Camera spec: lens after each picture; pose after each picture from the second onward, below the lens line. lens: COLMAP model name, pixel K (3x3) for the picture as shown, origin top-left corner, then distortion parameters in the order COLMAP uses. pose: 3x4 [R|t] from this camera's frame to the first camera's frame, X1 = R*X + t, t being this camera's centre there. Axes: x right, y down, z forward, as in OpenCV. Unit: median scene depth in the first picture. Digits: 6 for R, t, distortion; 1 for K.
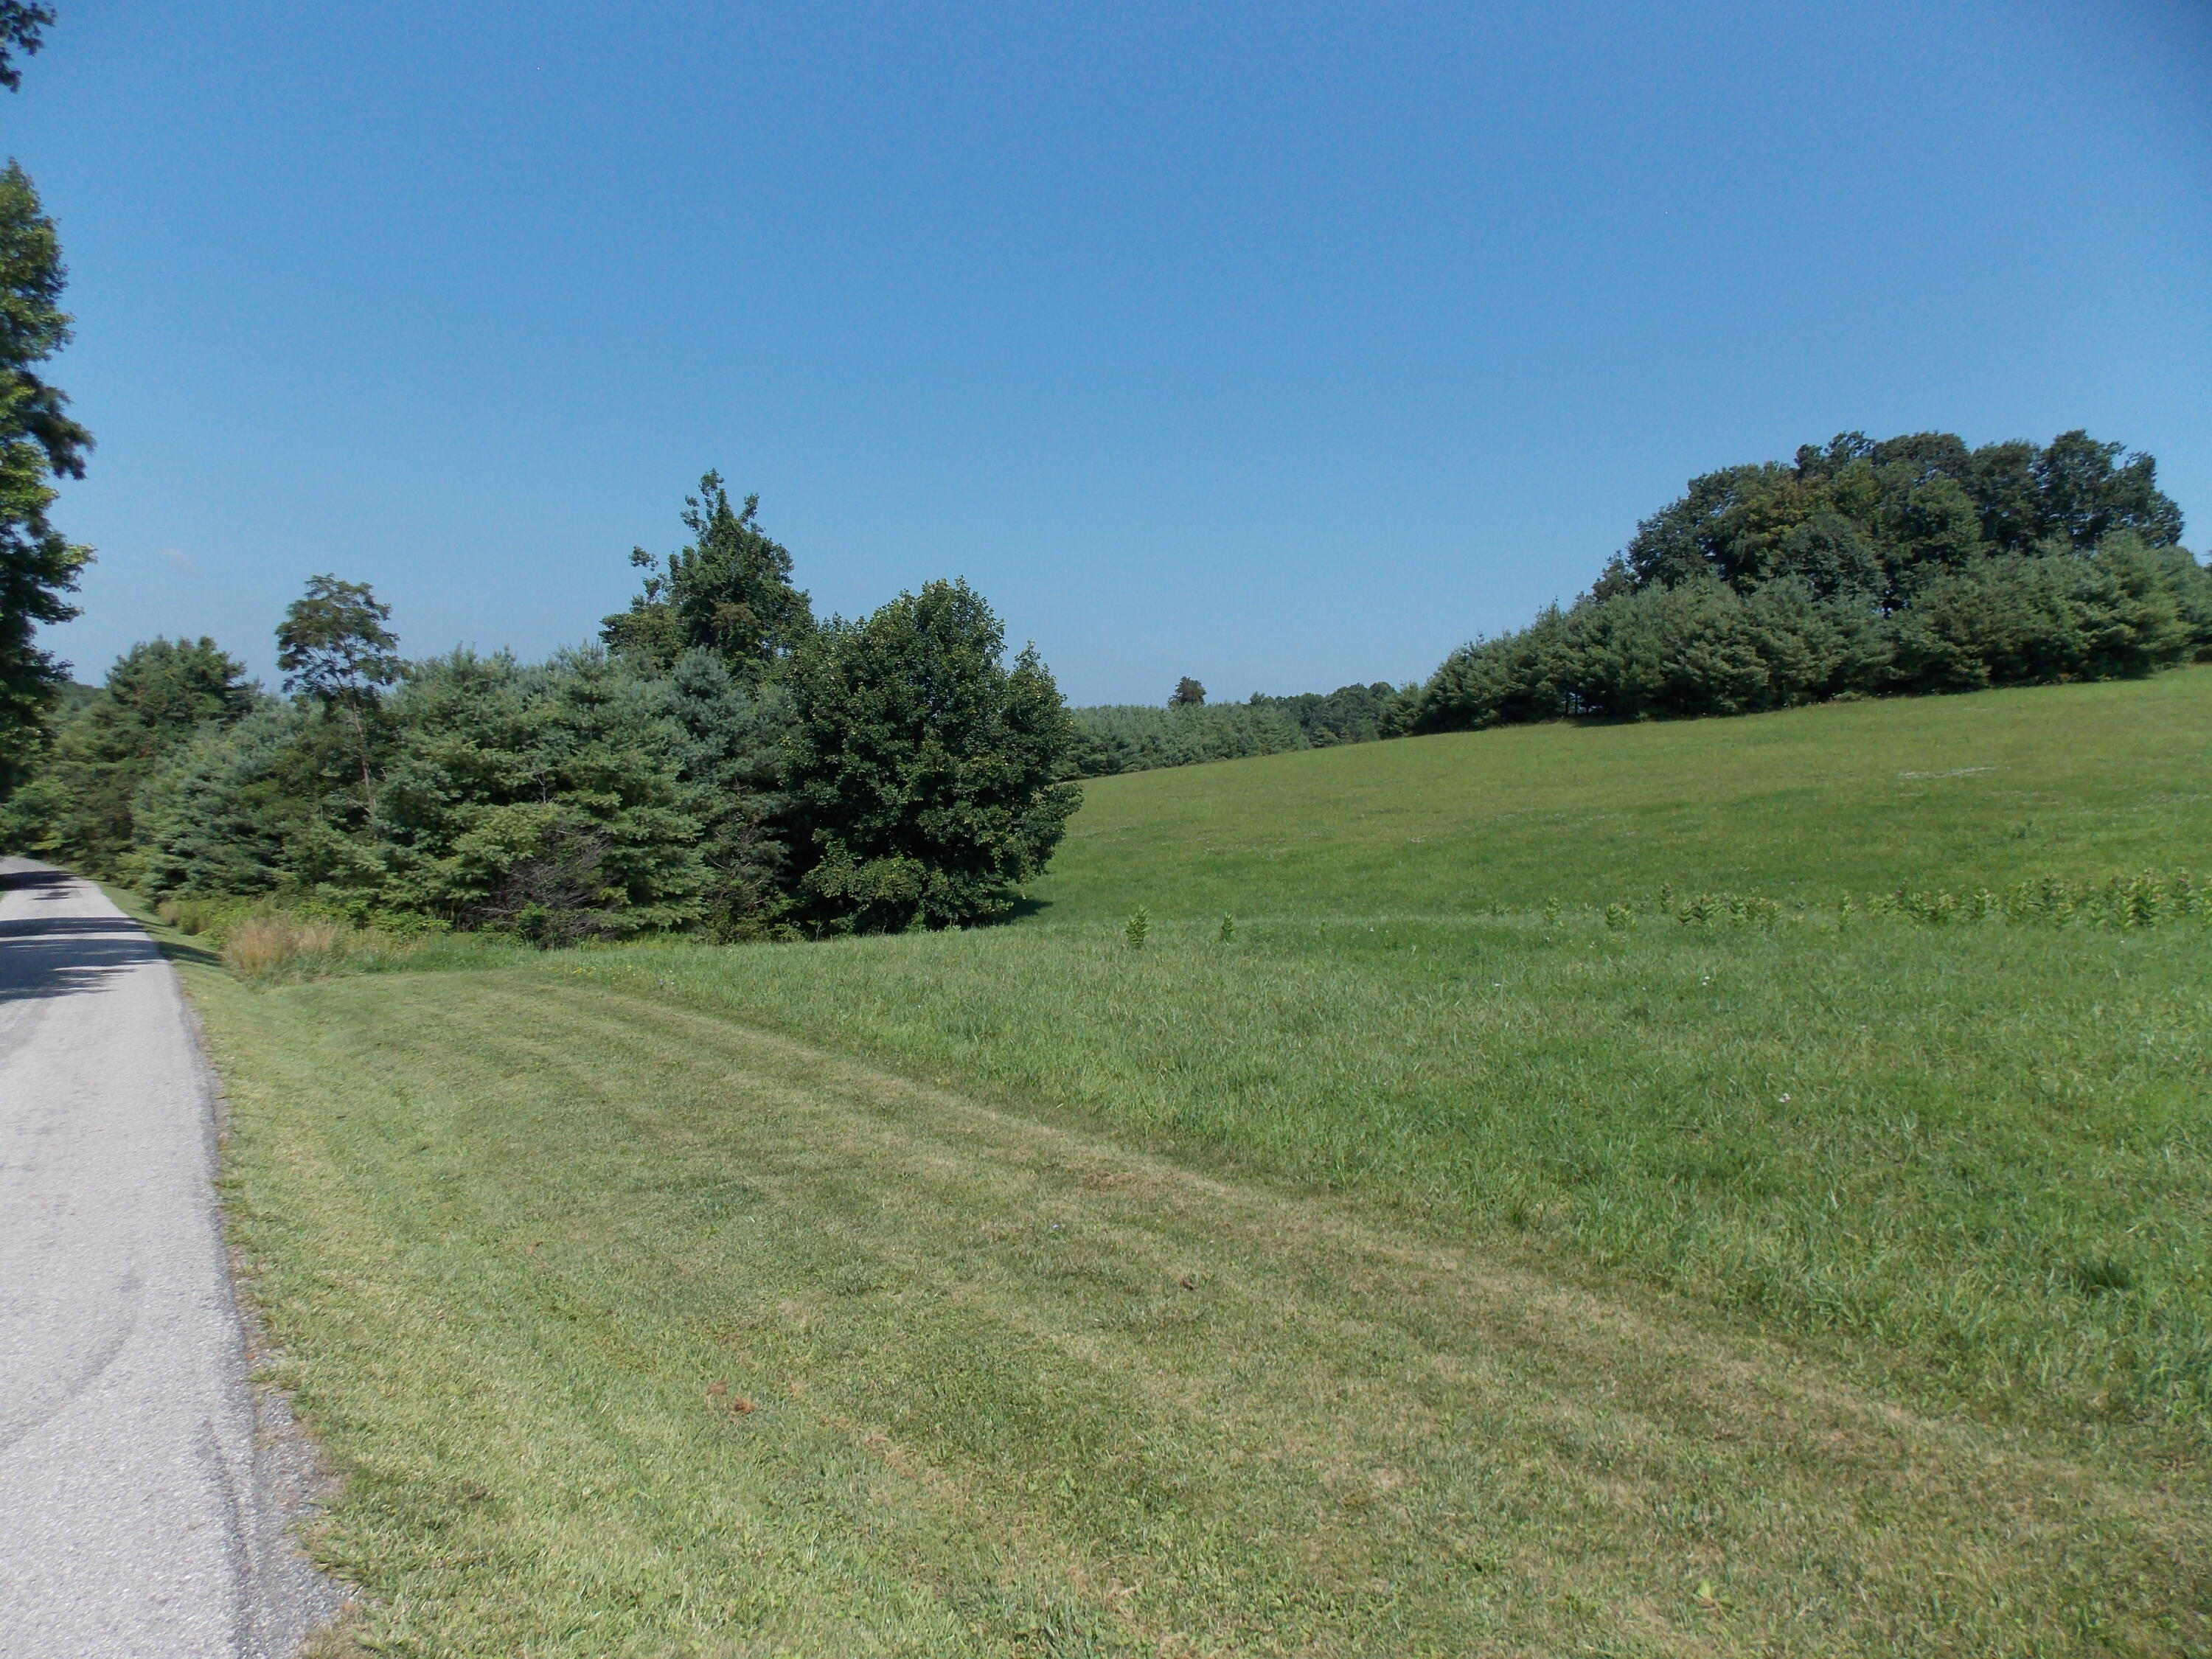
lens RADIAL K [[1451.4, 0, 1116.0], [0, 1451.4, 822.4], [0, 0, 1]] dist [0.003739, -0.008801]
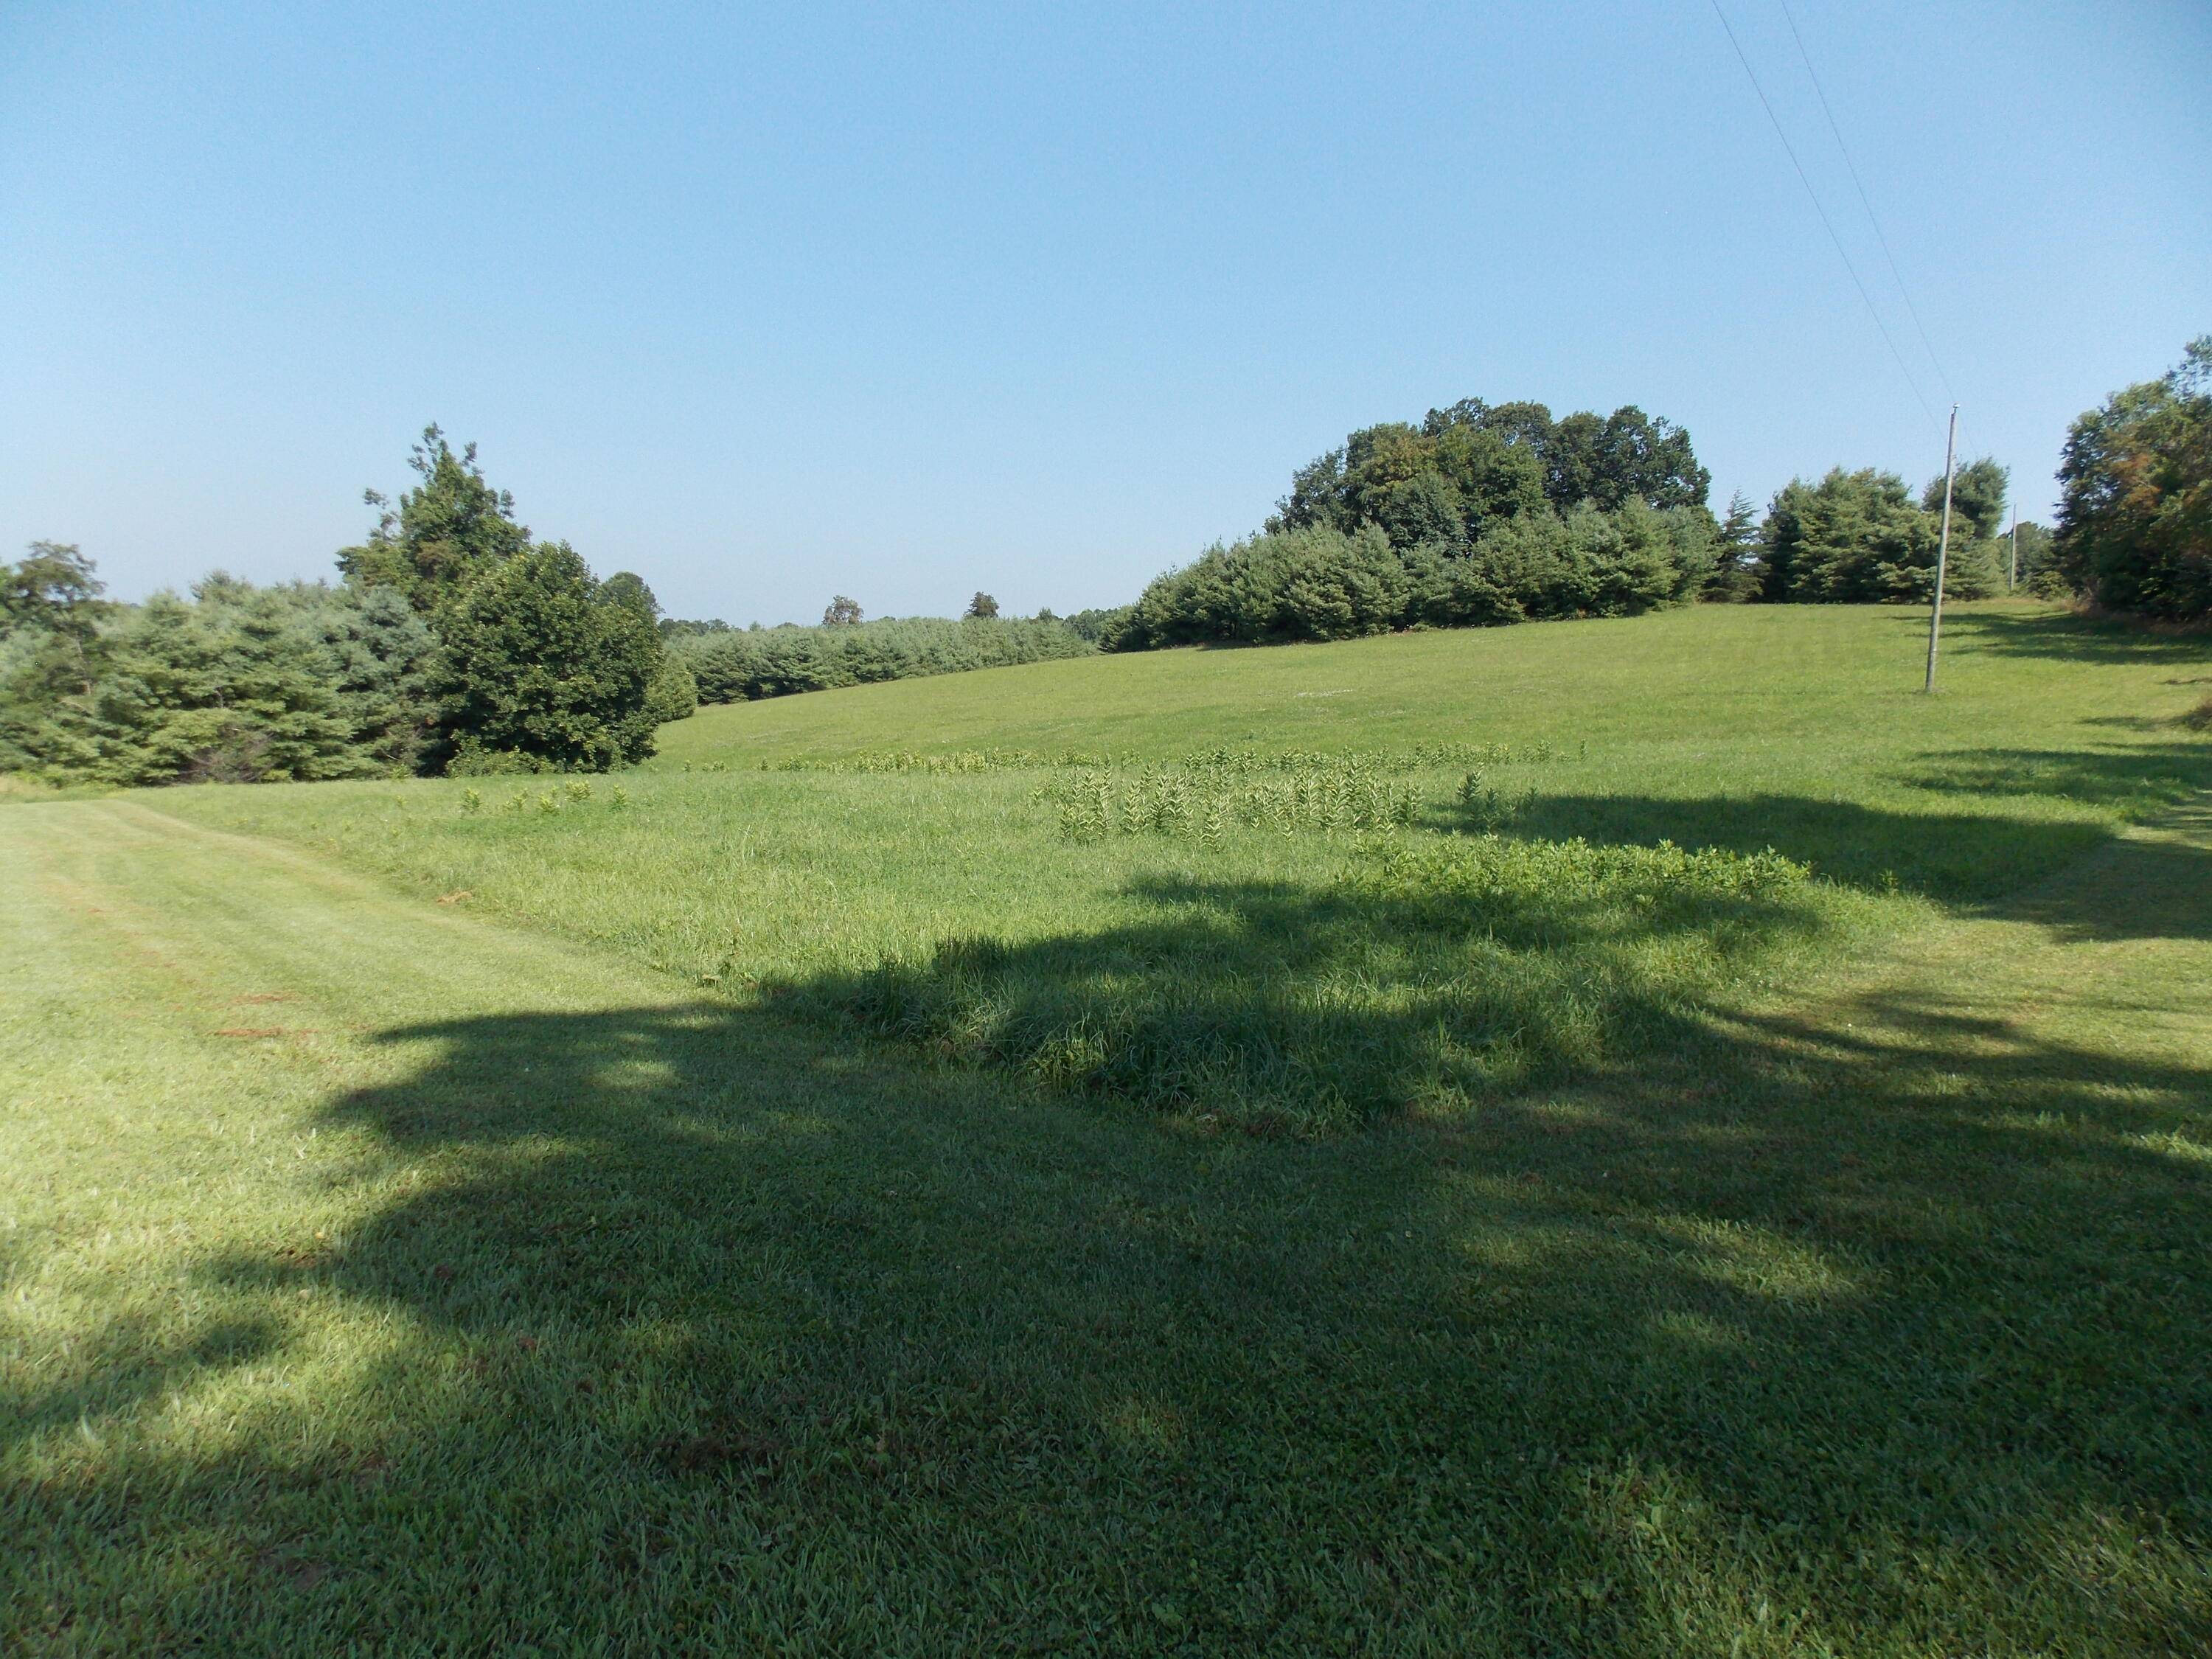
lens RADIAL K [[1465.2, 0, 1135.0], [0, 1465.2, 828.9], [0, 0, 1]] dist [0.008548, -0.004047]
pose [[0.996530, 0.000760, 0.083229, 0.172824], [-0.006439, 0.997665, 0.067993, 0.000108], [-0.082983, -0.068293, 0.994208, -0.229197]]
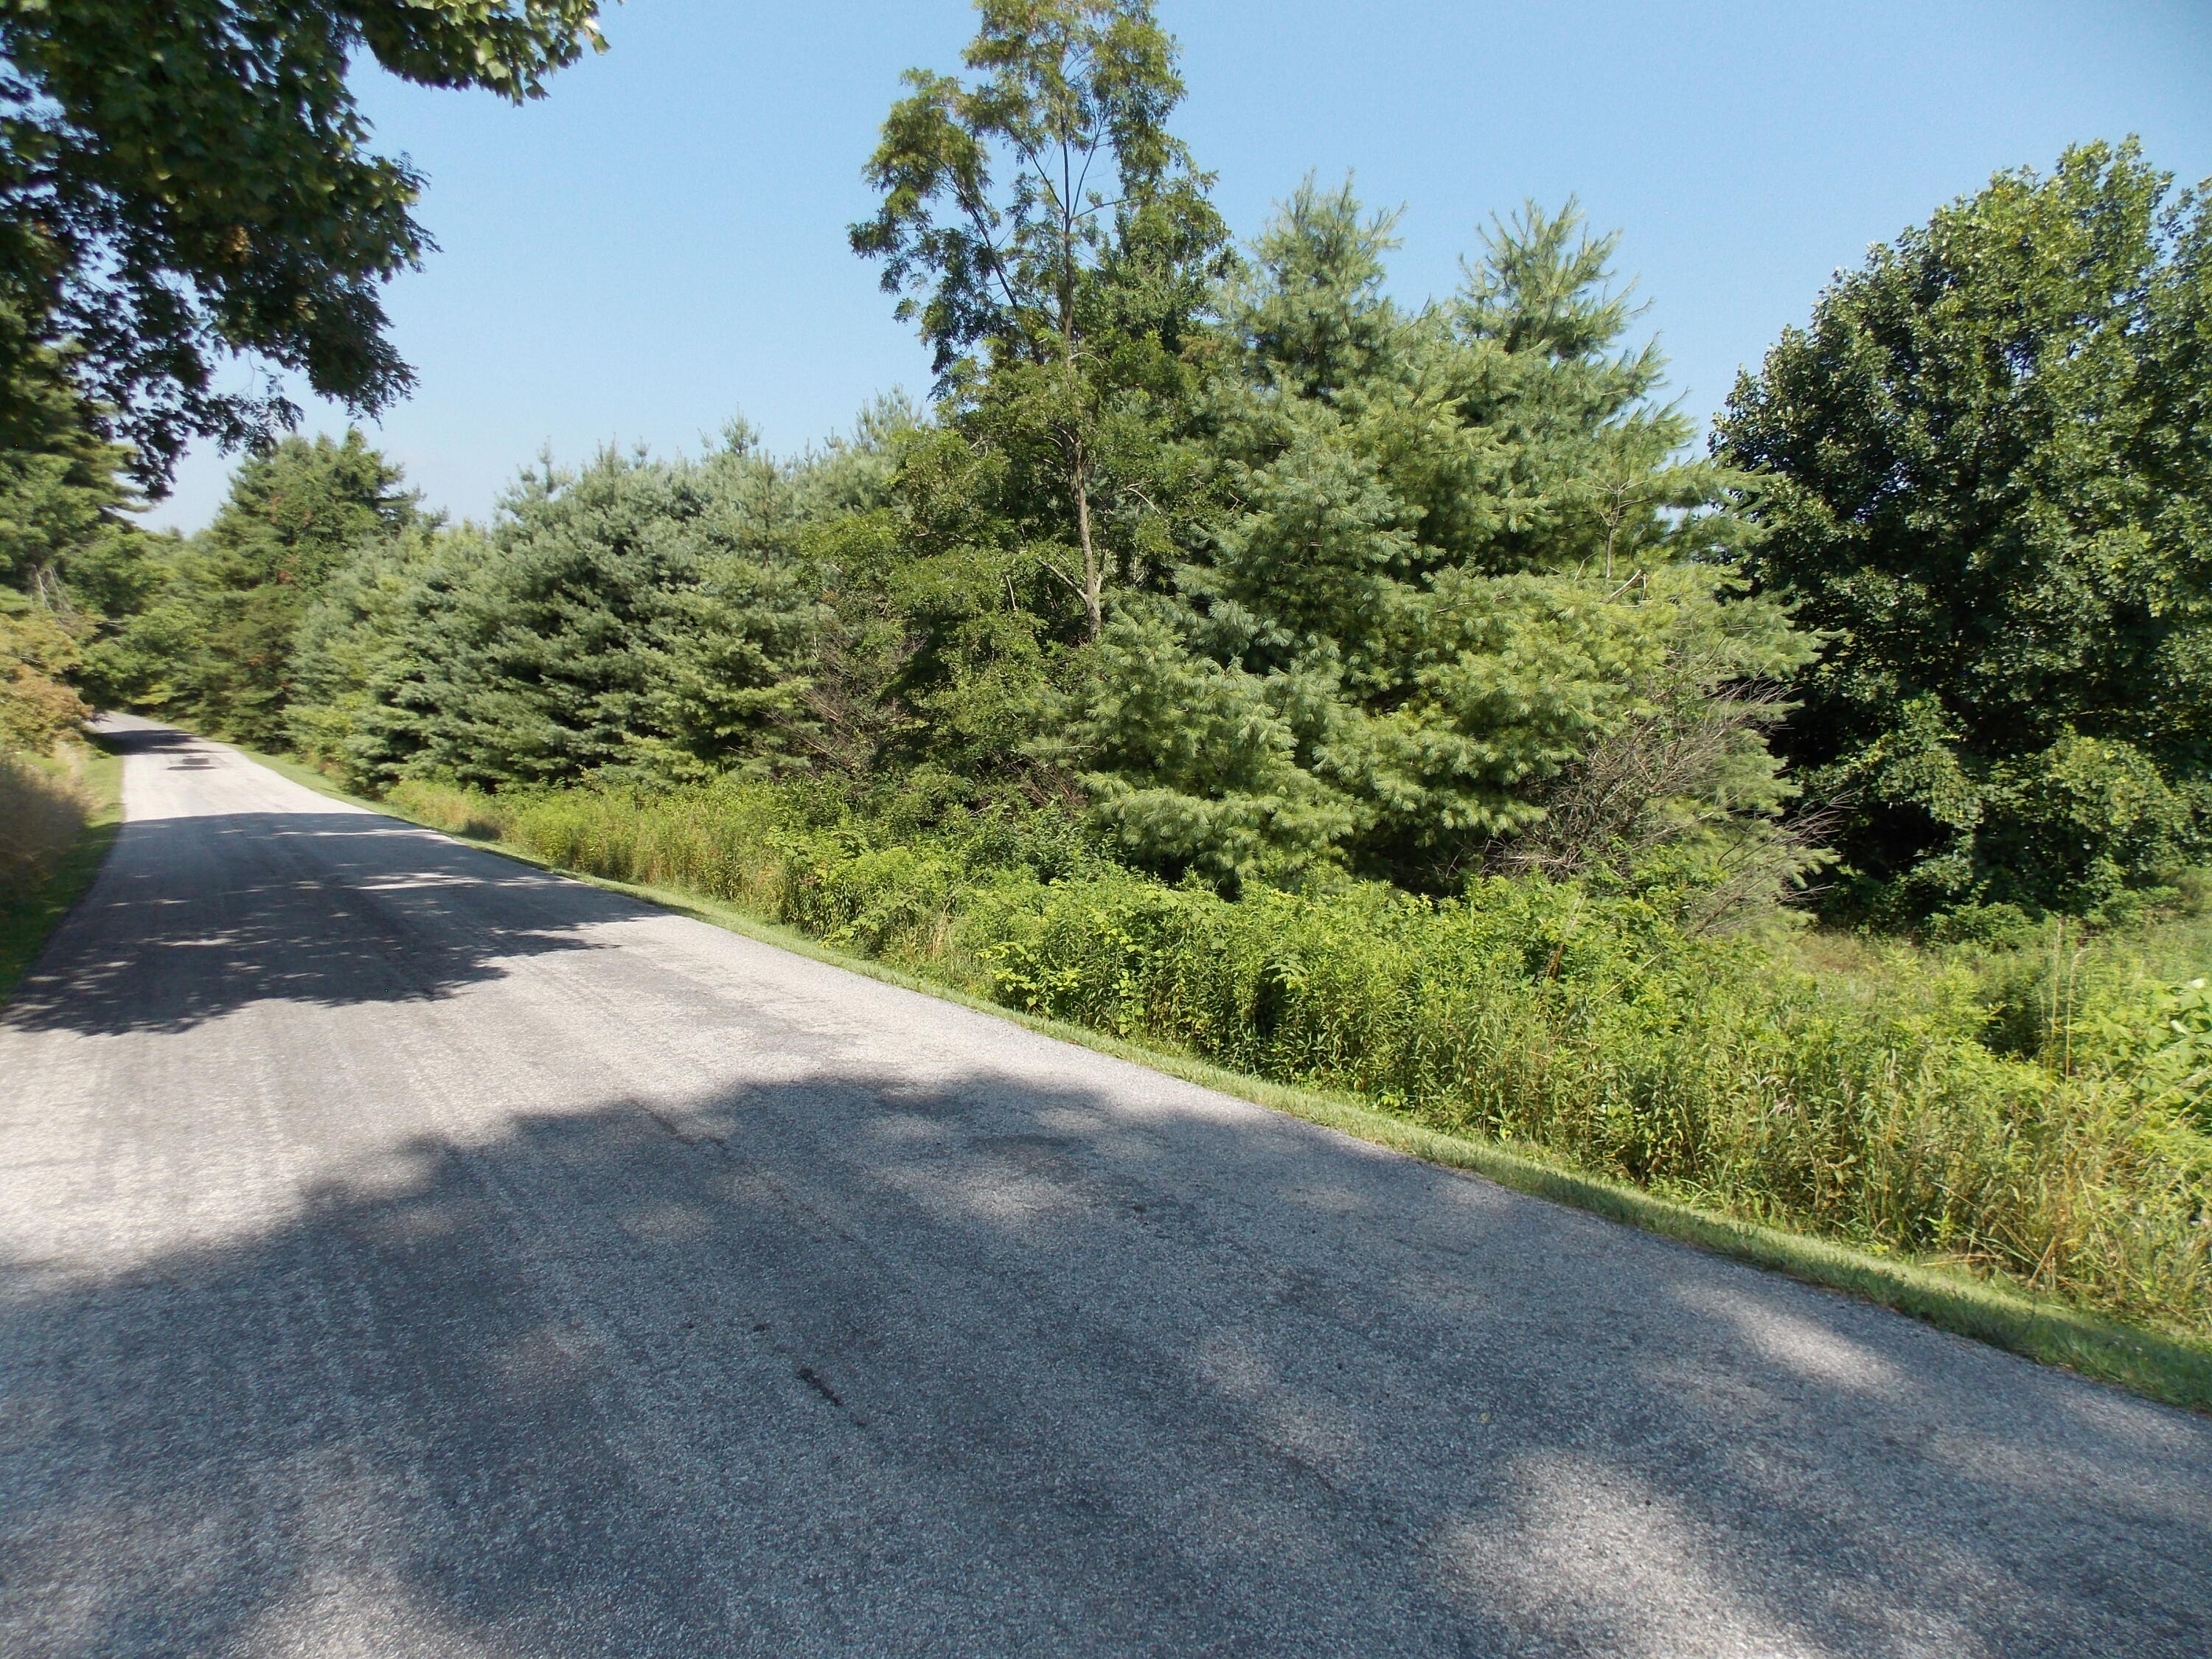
lens RADIAL K [[1458.1, 0, 1115.3], [0, 1458.1, 826.3], [0, 0, 1]] dist [-0.000350, 0.003063]
pose [[0.999066, 0.021549, -0.037466, -0.234315], [-0.018257, 0.996121, 0.086082, 0.010120], [0.039176, -0.085318, 0.995583, 0.279470]]
